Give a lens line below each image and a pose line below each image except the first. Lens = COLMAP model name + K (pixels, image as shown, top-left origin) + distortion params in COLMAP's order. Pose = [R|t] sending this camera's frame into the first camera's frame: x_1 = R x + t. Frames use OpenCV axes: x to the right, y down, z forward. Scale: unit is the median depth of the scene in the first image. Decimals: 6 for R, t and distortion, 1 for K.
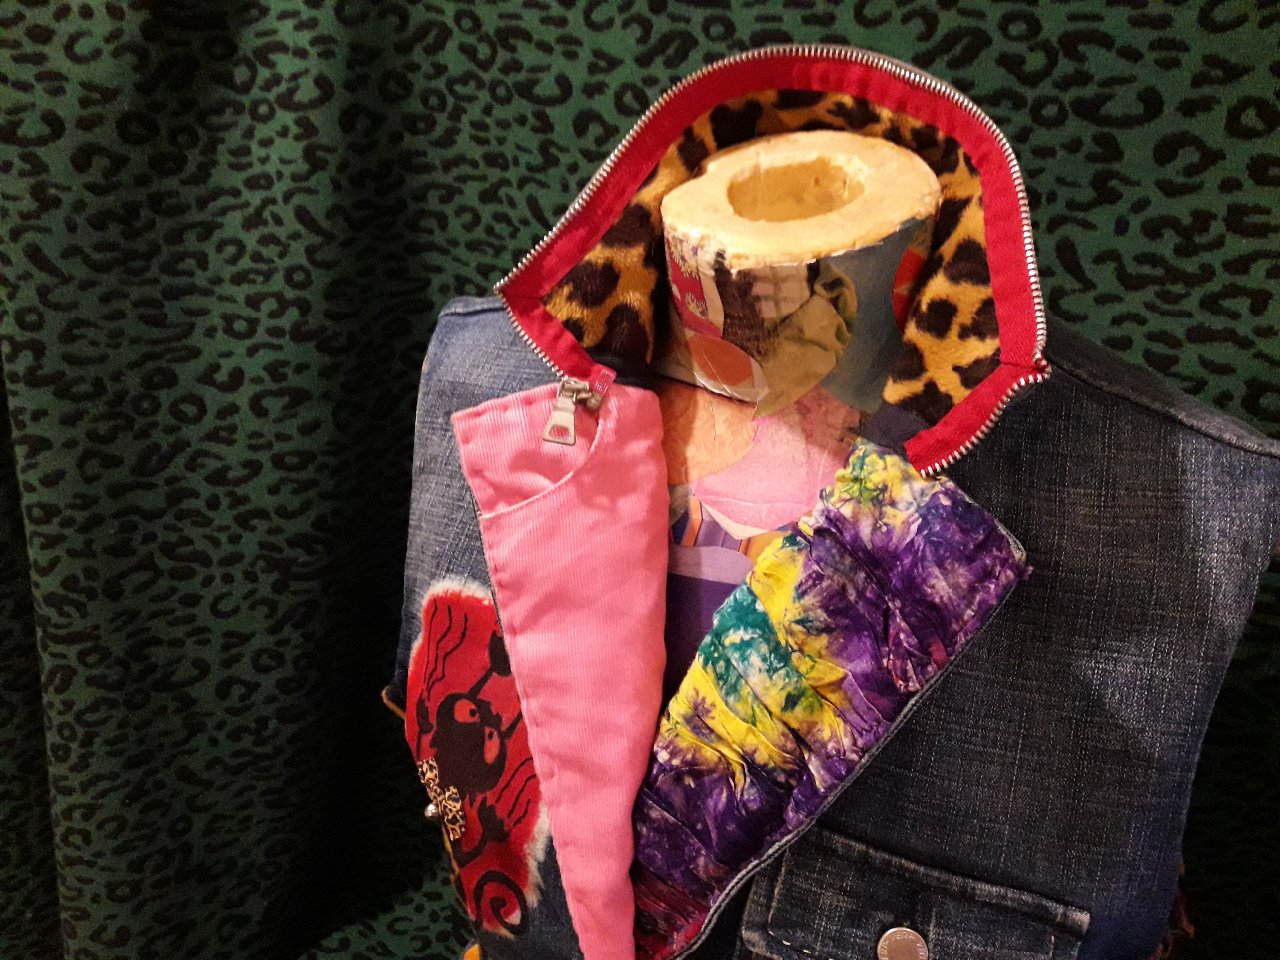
lens RADIAL K [[1058.4, 0, 637.4], [0, 1058.4, 479.1], [0, 0, 1]] dist [-0.025007, 0.004796]
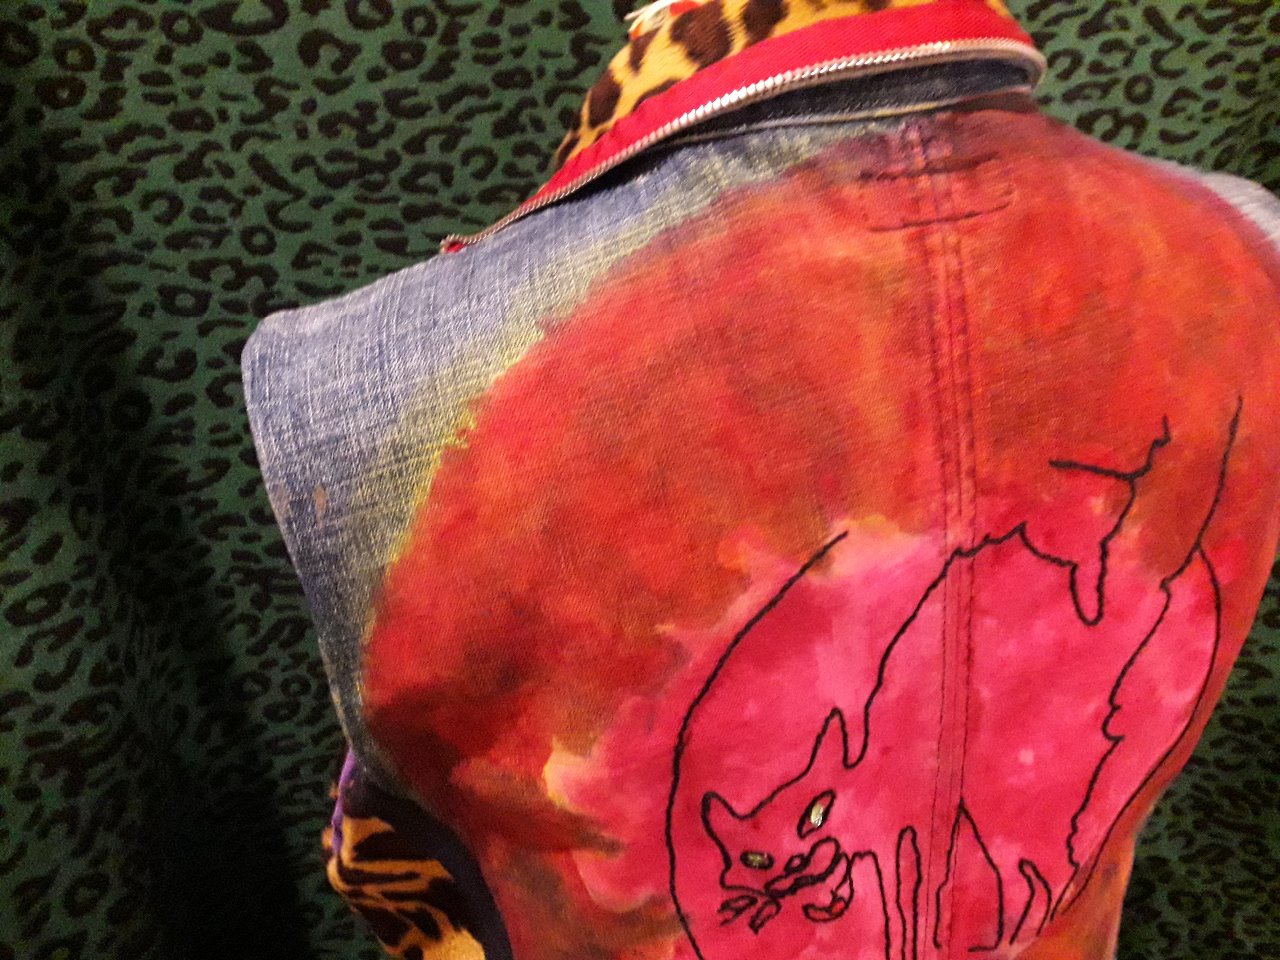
lens RADIAL K [[1058.4, 0, 645.0], [0, 1058.4, 474.1], [0, 0, 1]] dist [-0.025007, 0.004796]
pose [[0.738997, -0.357345, 0.571129, -0.411110], [0.352960, 0.927441, 0.123580, -0.042931], [-0.573849, 0.110260, 0.811505, 0.222734]]
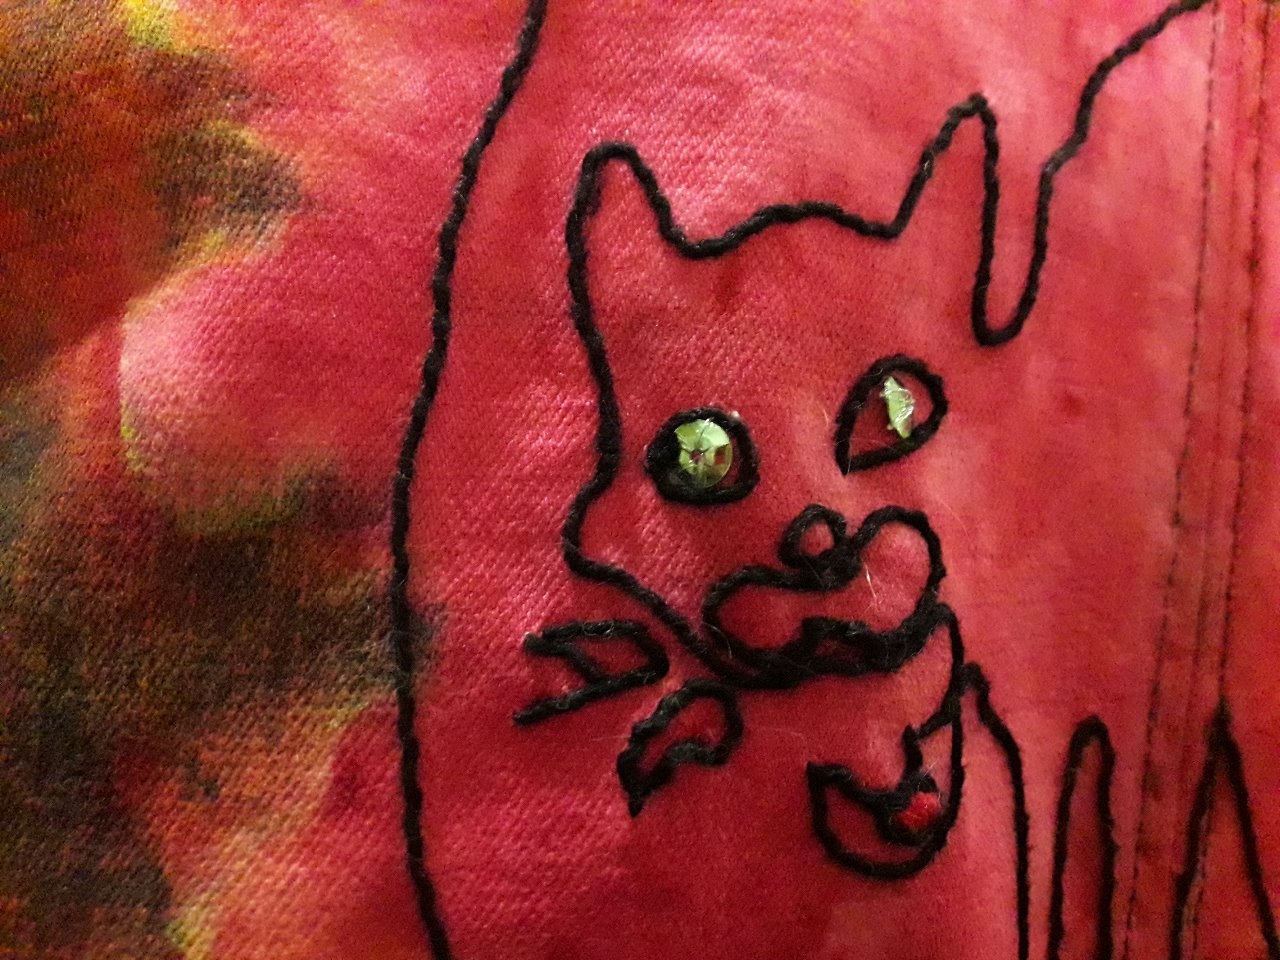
lens RADIAL K [[1058.4, 0, 615.1], [0, 1058.4, 449.0], [0, 0, 1]] dist [-0.025007, 0.004796]
pose [[0.713895, 0.196773, 0.672037, -0.277359], [0.149424, 0.894796, -0.420728, 0.237559], [-0.684125, 0.400774, 0.609388, 0.503328]]
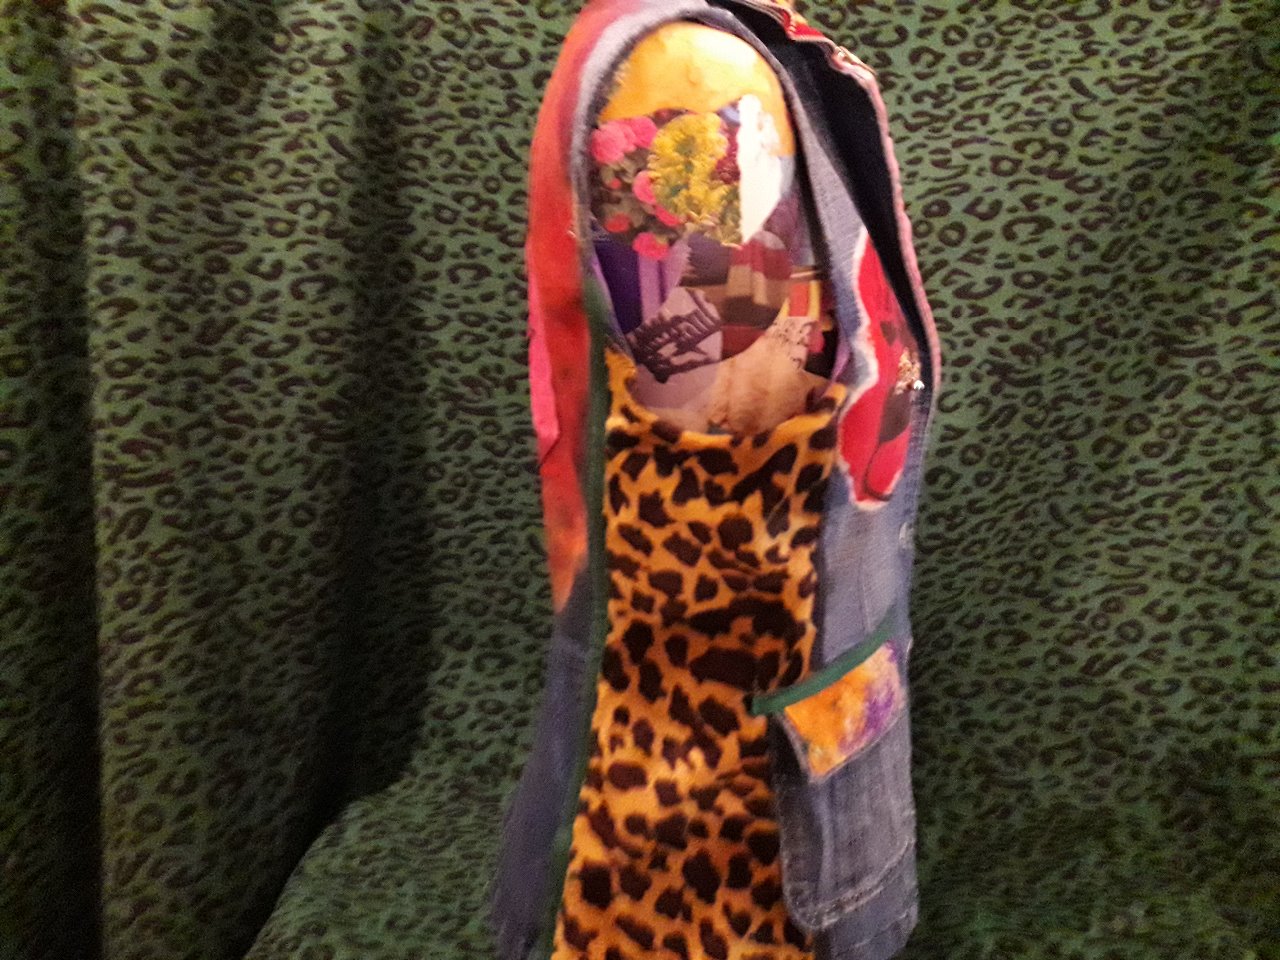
lens RADIAL K [[1058.4, 0, 644.2], [0, 1058.4, 486.8], [0, 0, 1]] dist [-0.025007, 0.004796]
pose [[0.924685, -0.089868, 0.369976, -0.472814], [0.178569, 0.960603, -0.212966, 0.499801], [-0.336261, 0.262993, 0.904303, -0.197480]]
